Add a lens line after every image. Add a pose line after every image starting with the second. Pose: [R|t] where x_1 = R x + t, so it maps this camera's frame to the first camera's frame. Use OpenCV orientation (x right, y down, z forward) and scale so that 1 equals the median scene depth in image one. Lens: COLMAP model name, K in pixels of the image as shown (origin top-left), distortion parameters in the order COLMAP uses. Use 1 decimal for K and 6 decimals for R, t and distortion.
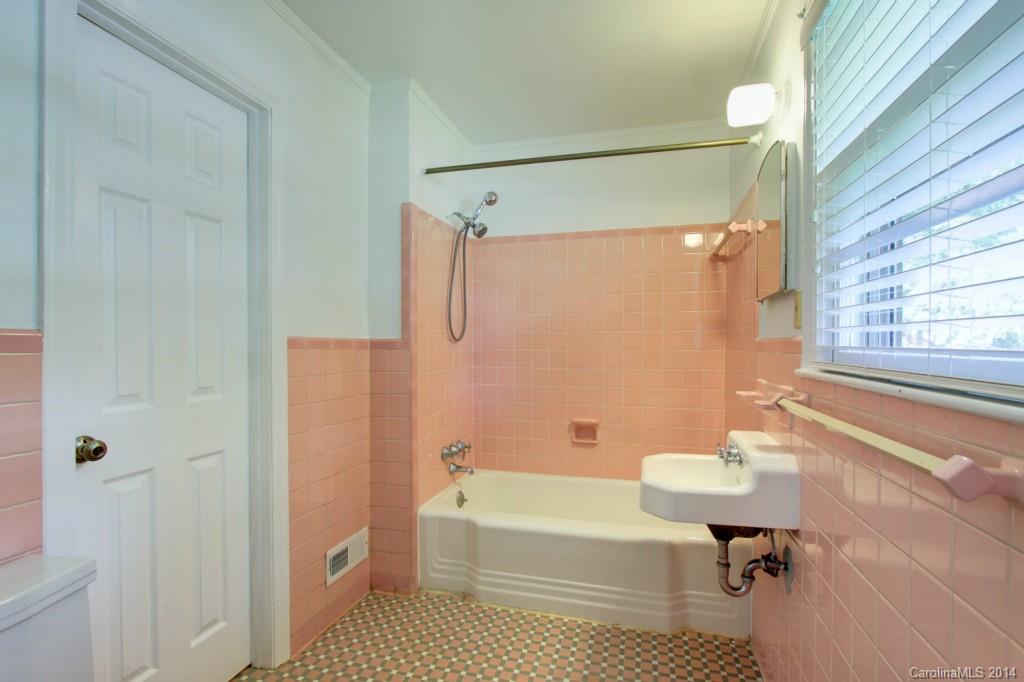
lens RADIAL K [[478.9, 0, 518.0], [0, 478.9, 343.4], [0, 0, 1]] dist [-0.005265, 0.002414]
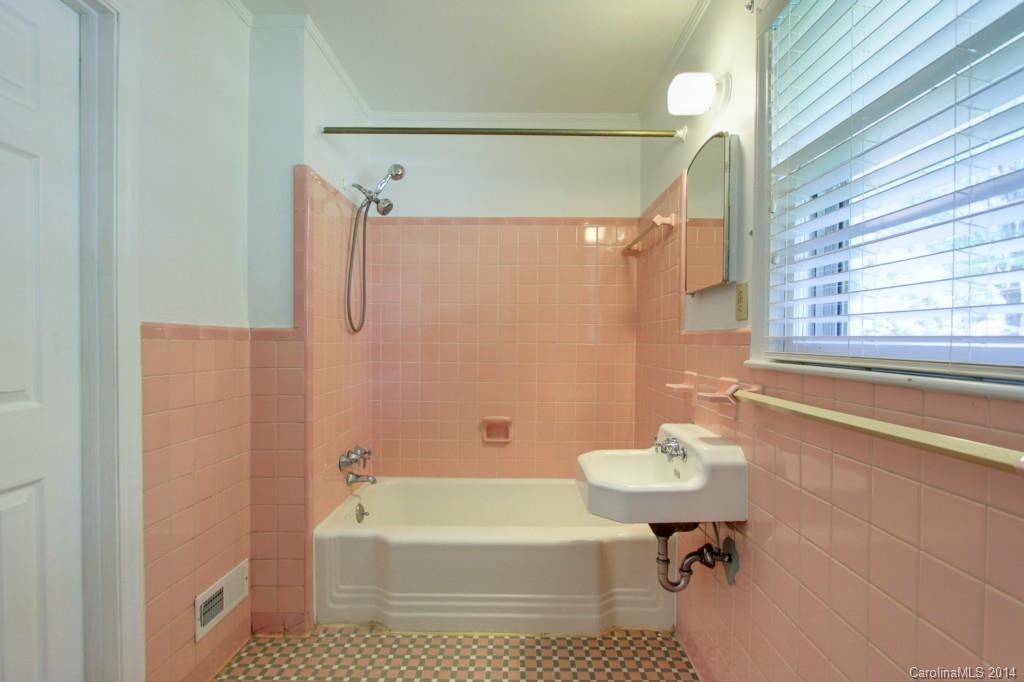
lens RADIAL K [[478.9, 0, 509.3], [0, 478.9, 343.1], [0, 0, 1]] dist [-0.005265, 0.002414]
pose [[0.966538, 0.004277, 0.256488, -0.104803], [-0.006238, 0.999957, 0.006832, 0.009617], [-0.256447, -0.008203, 0.966523, 0.112624]]
